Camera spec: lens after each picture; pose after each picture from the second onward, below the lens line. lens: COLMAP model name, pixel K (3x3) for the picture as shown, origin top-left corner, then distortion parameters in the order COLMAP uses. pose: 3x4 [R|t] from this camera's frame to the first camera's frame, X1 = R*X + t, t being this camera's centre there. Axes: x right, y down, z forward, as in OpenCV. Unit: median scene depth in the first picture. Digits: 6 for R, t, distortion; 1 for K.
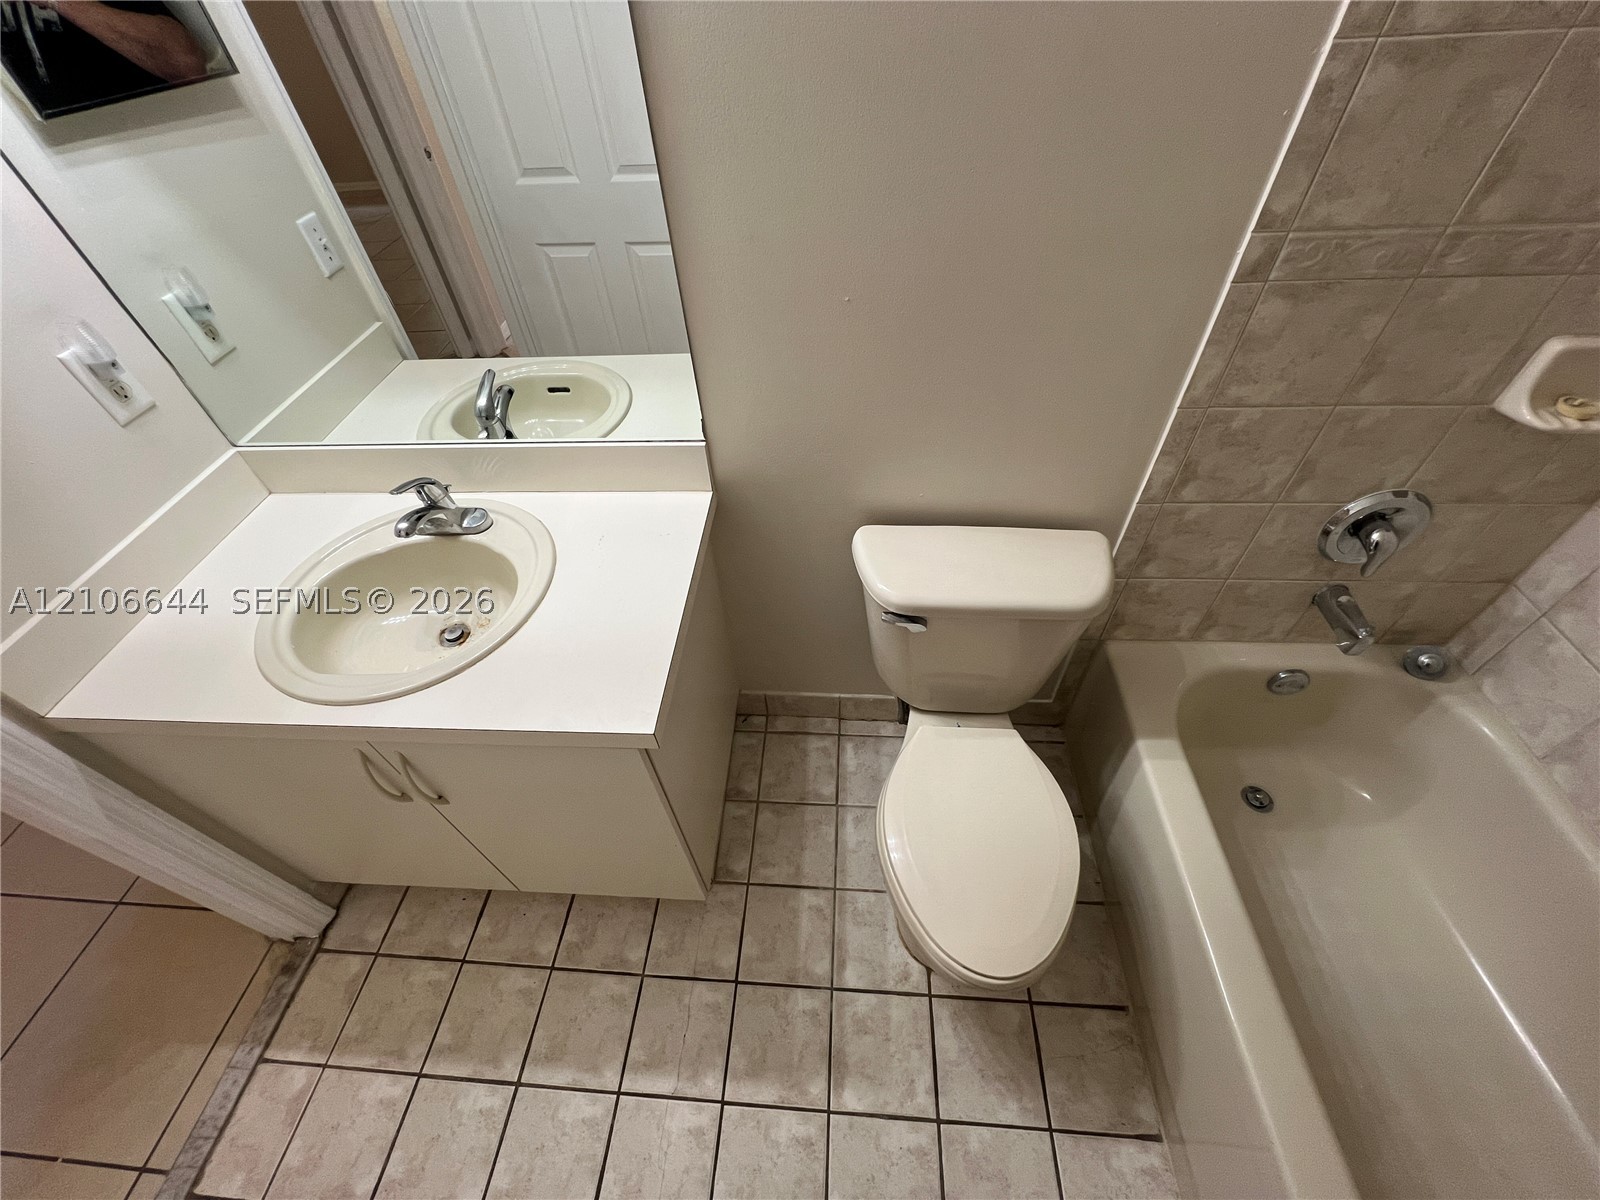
lens RADIAL K [[642.6, 0, 790.1], [0, 642.6, 594.0], [0, 0, 1]] dist [-0.001152, 0.000415]
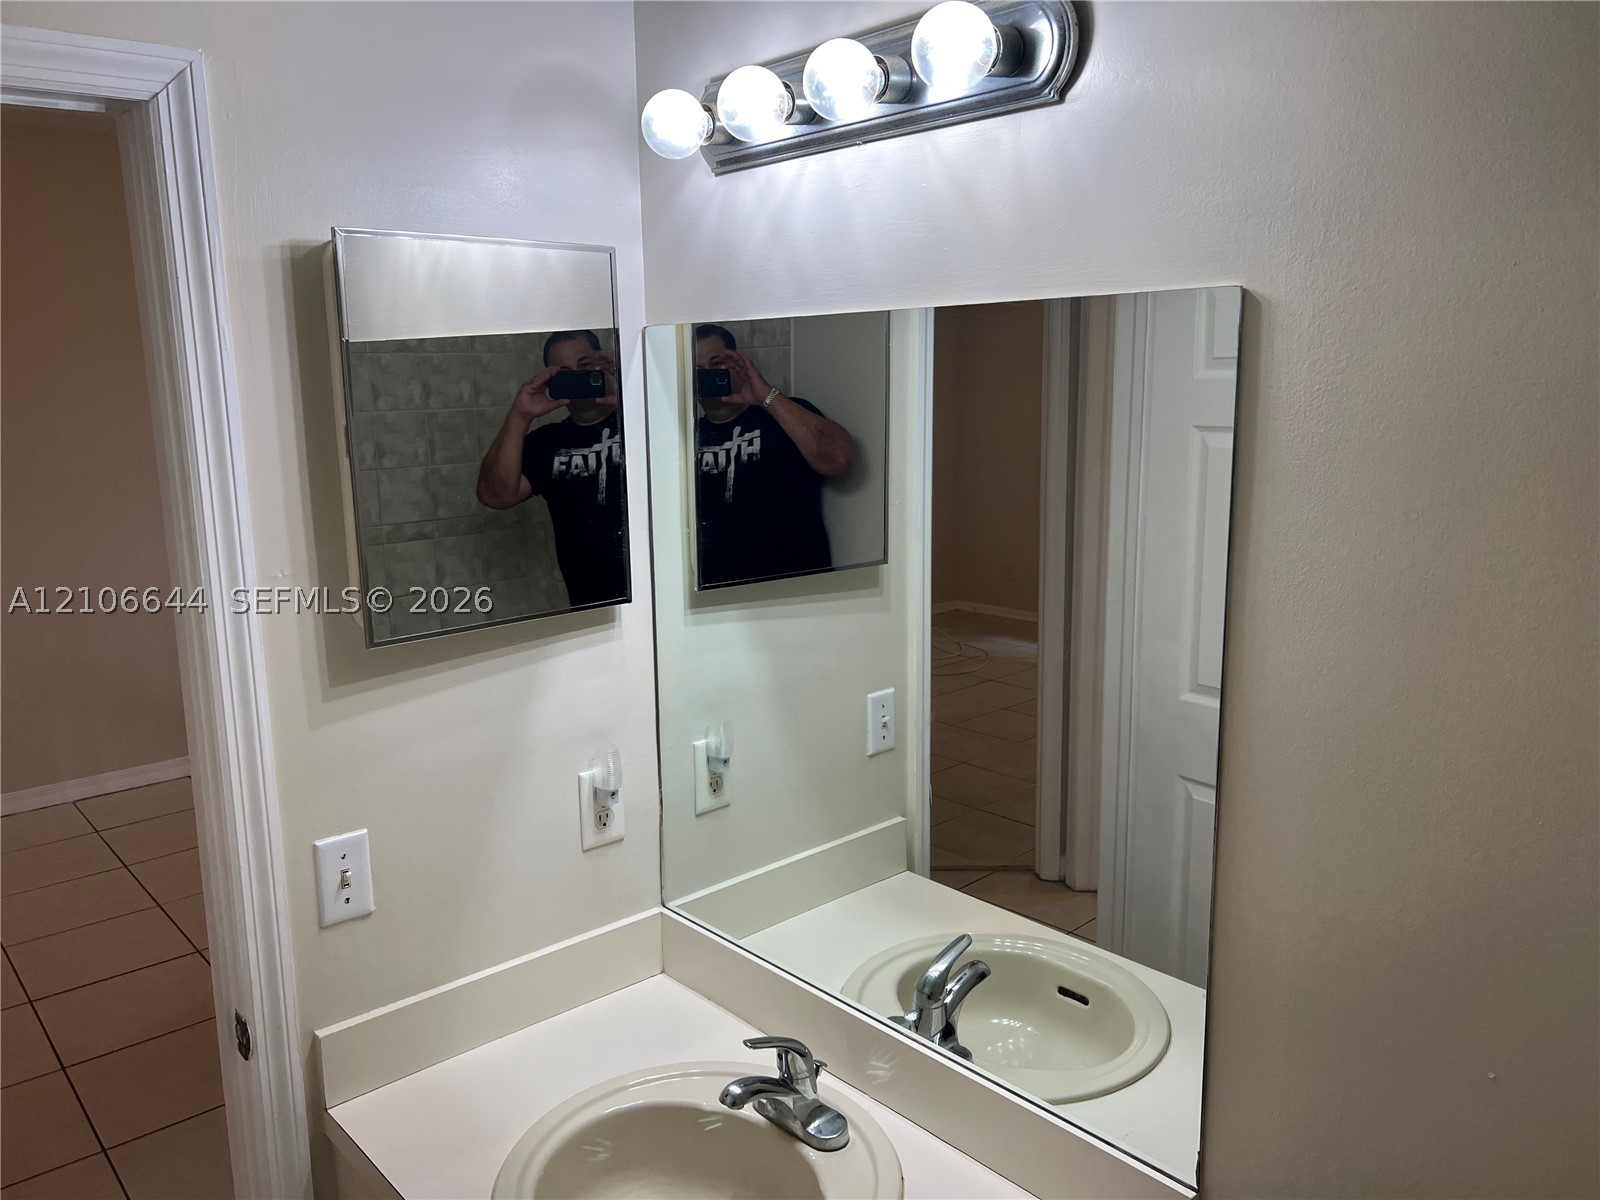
lens RADIAL K [[1220.5, 0, 791.3], [0, 1220.5, 597.4], [0, 0, 1]] dist [0.076106, -0.083574]
pose [[0.710454, 0.170153, -0.682863, 0.260898], [-0.522024, 0.778164, -0.349217, -0.076820], [0.471959, 0.604574, 0.641674, -0.171788]]
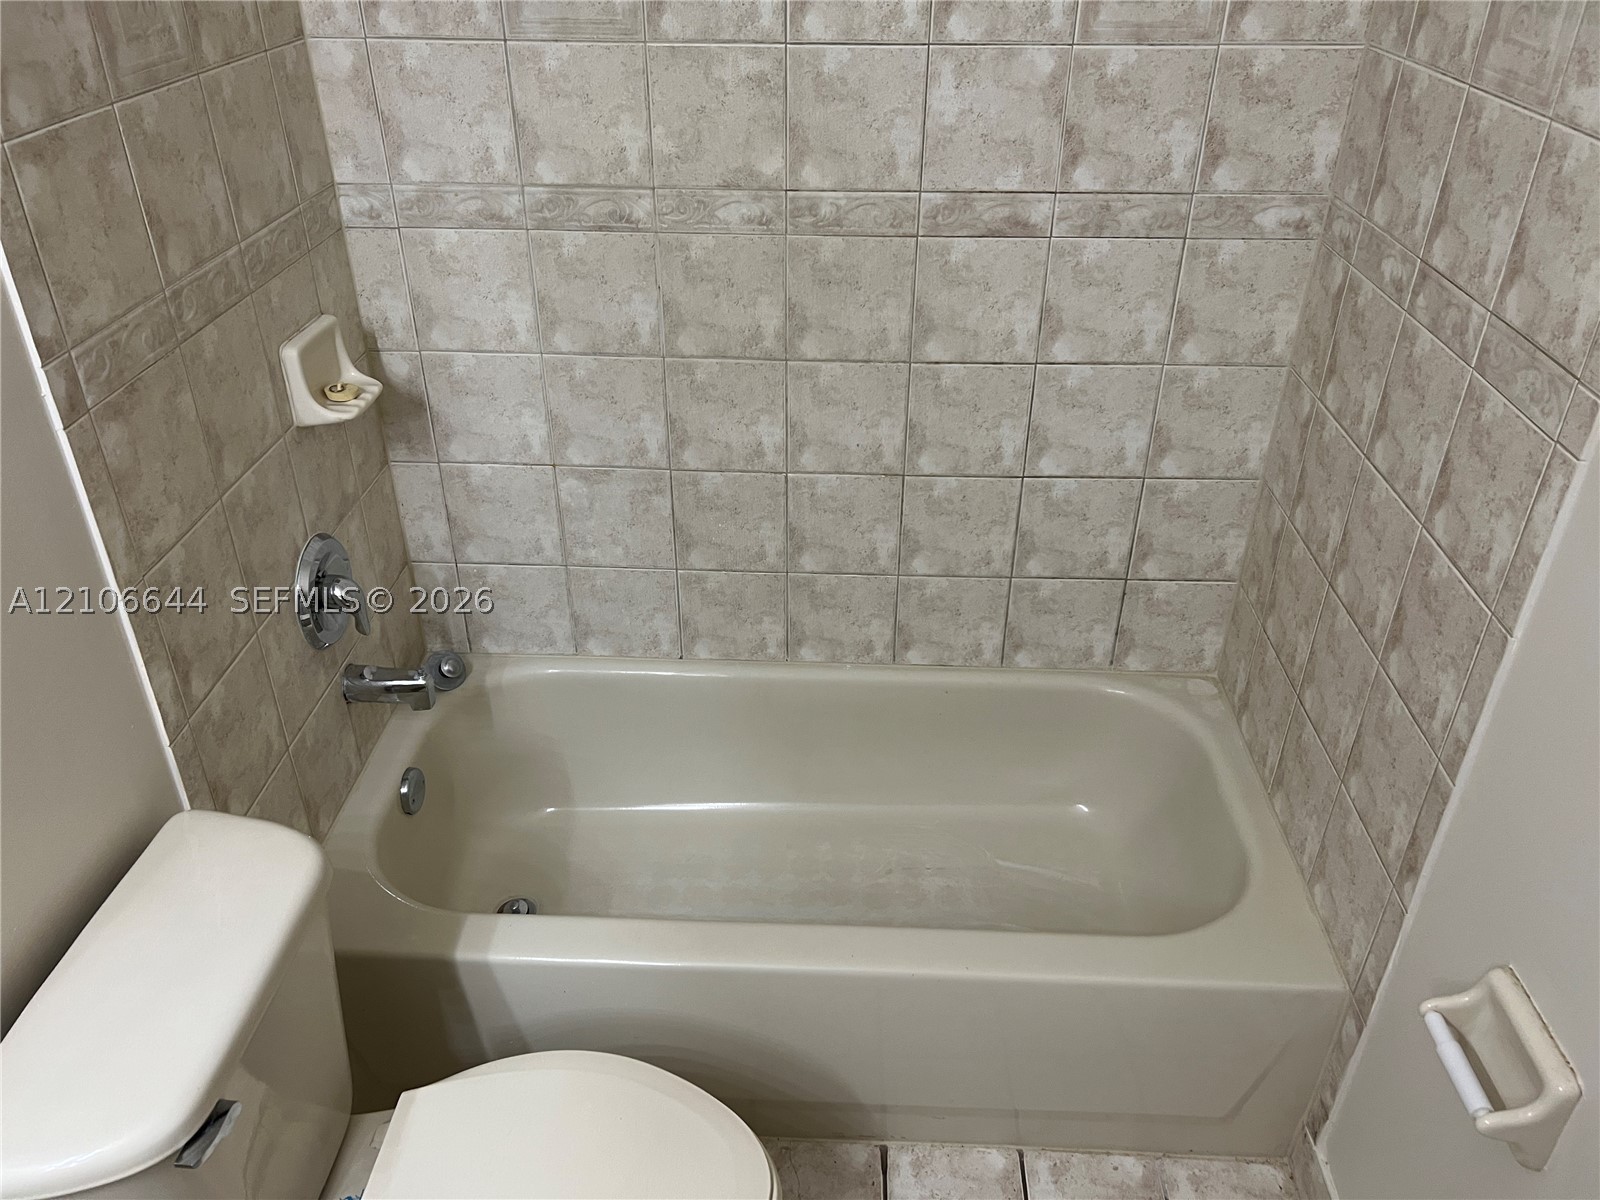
lens RADIAL K [[1202.6, 0, 800.0], [0, 1202.6, 600.0], [0, 0, 1]] dist [0.064248, -0.062961]
pose [[-0.021355, -0.482275, 0.875760, -0.443215], [0.720586, 0.599786, 0.347869, -0.197683], [-0.693037, 0.638489, 0.334712, 0.091019]]
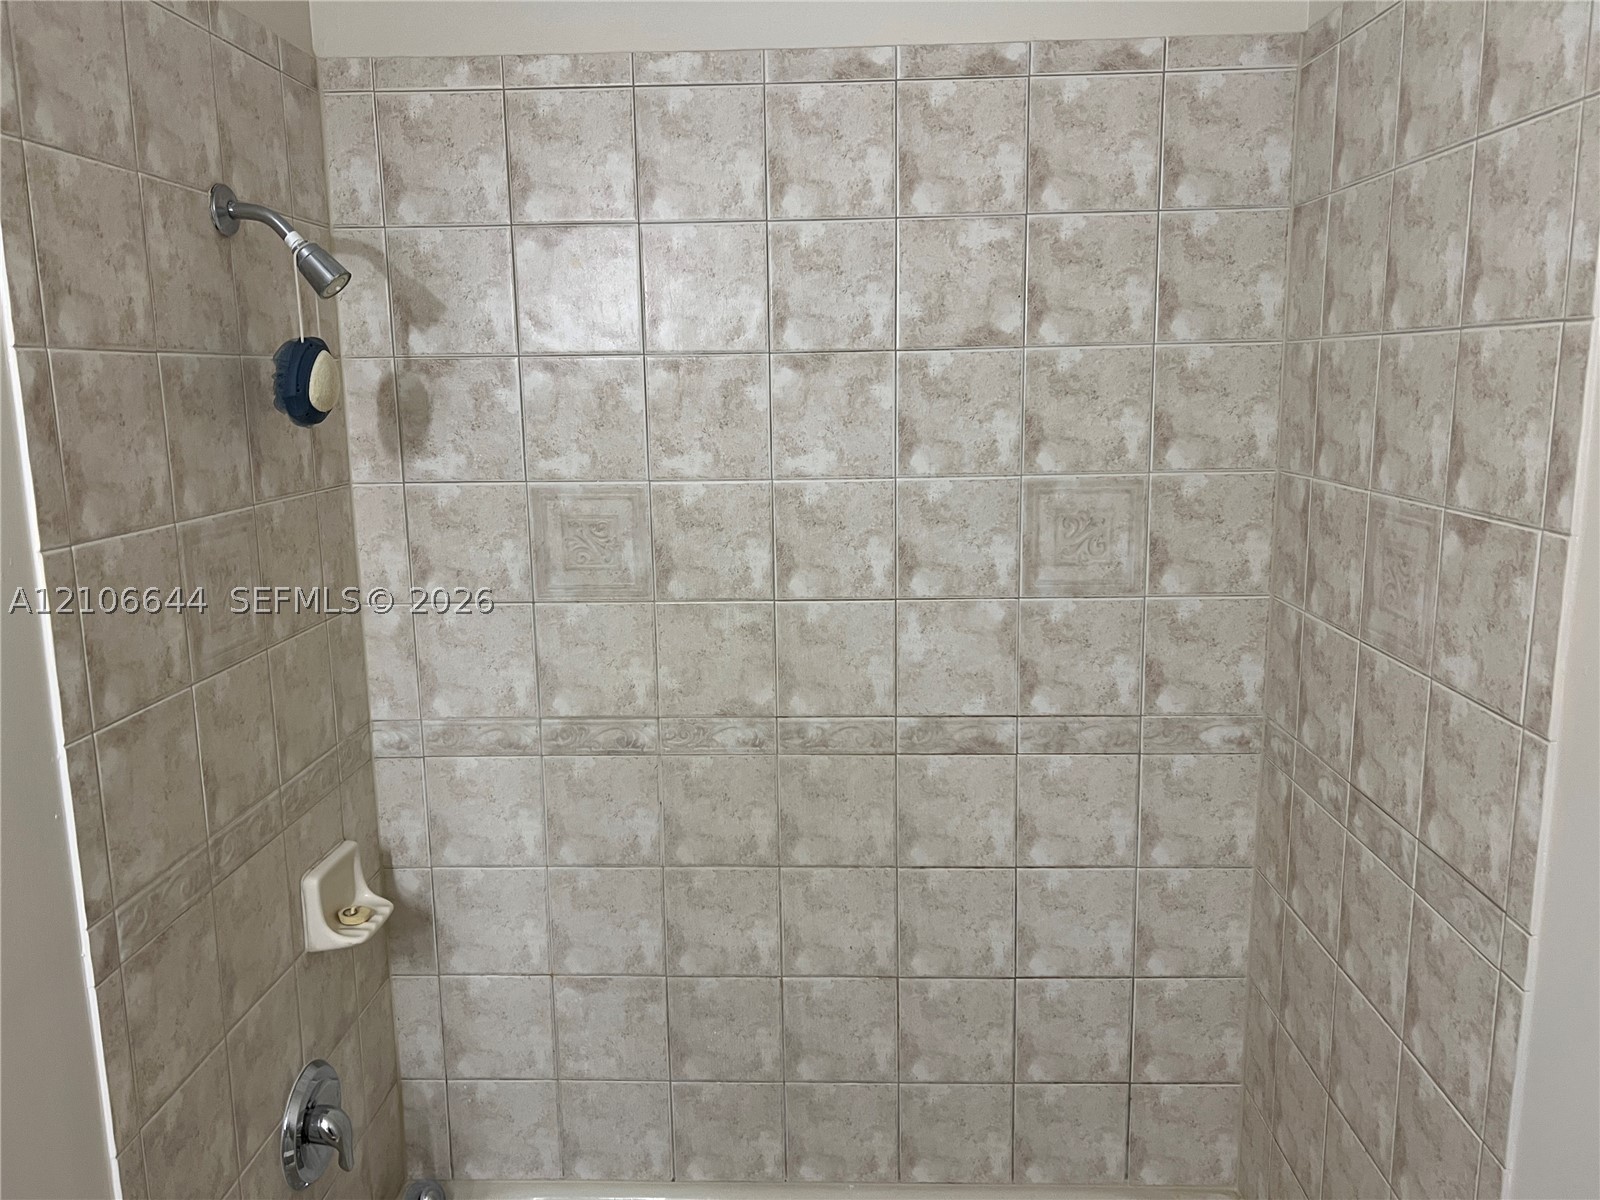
lens RADIAL K [[1202.6, 0, 800.0], [0, 1202.6, 600.0], [0, 0, 1]] dist [0.064248, -0.062961]
pose [[-0.030123, -0.133086, 0.990647, -0.510682], [0.734568, 0.669189, 0.112237, -0.263284], [-0.677867, 0.731078, 0.077603, 0.012502]]
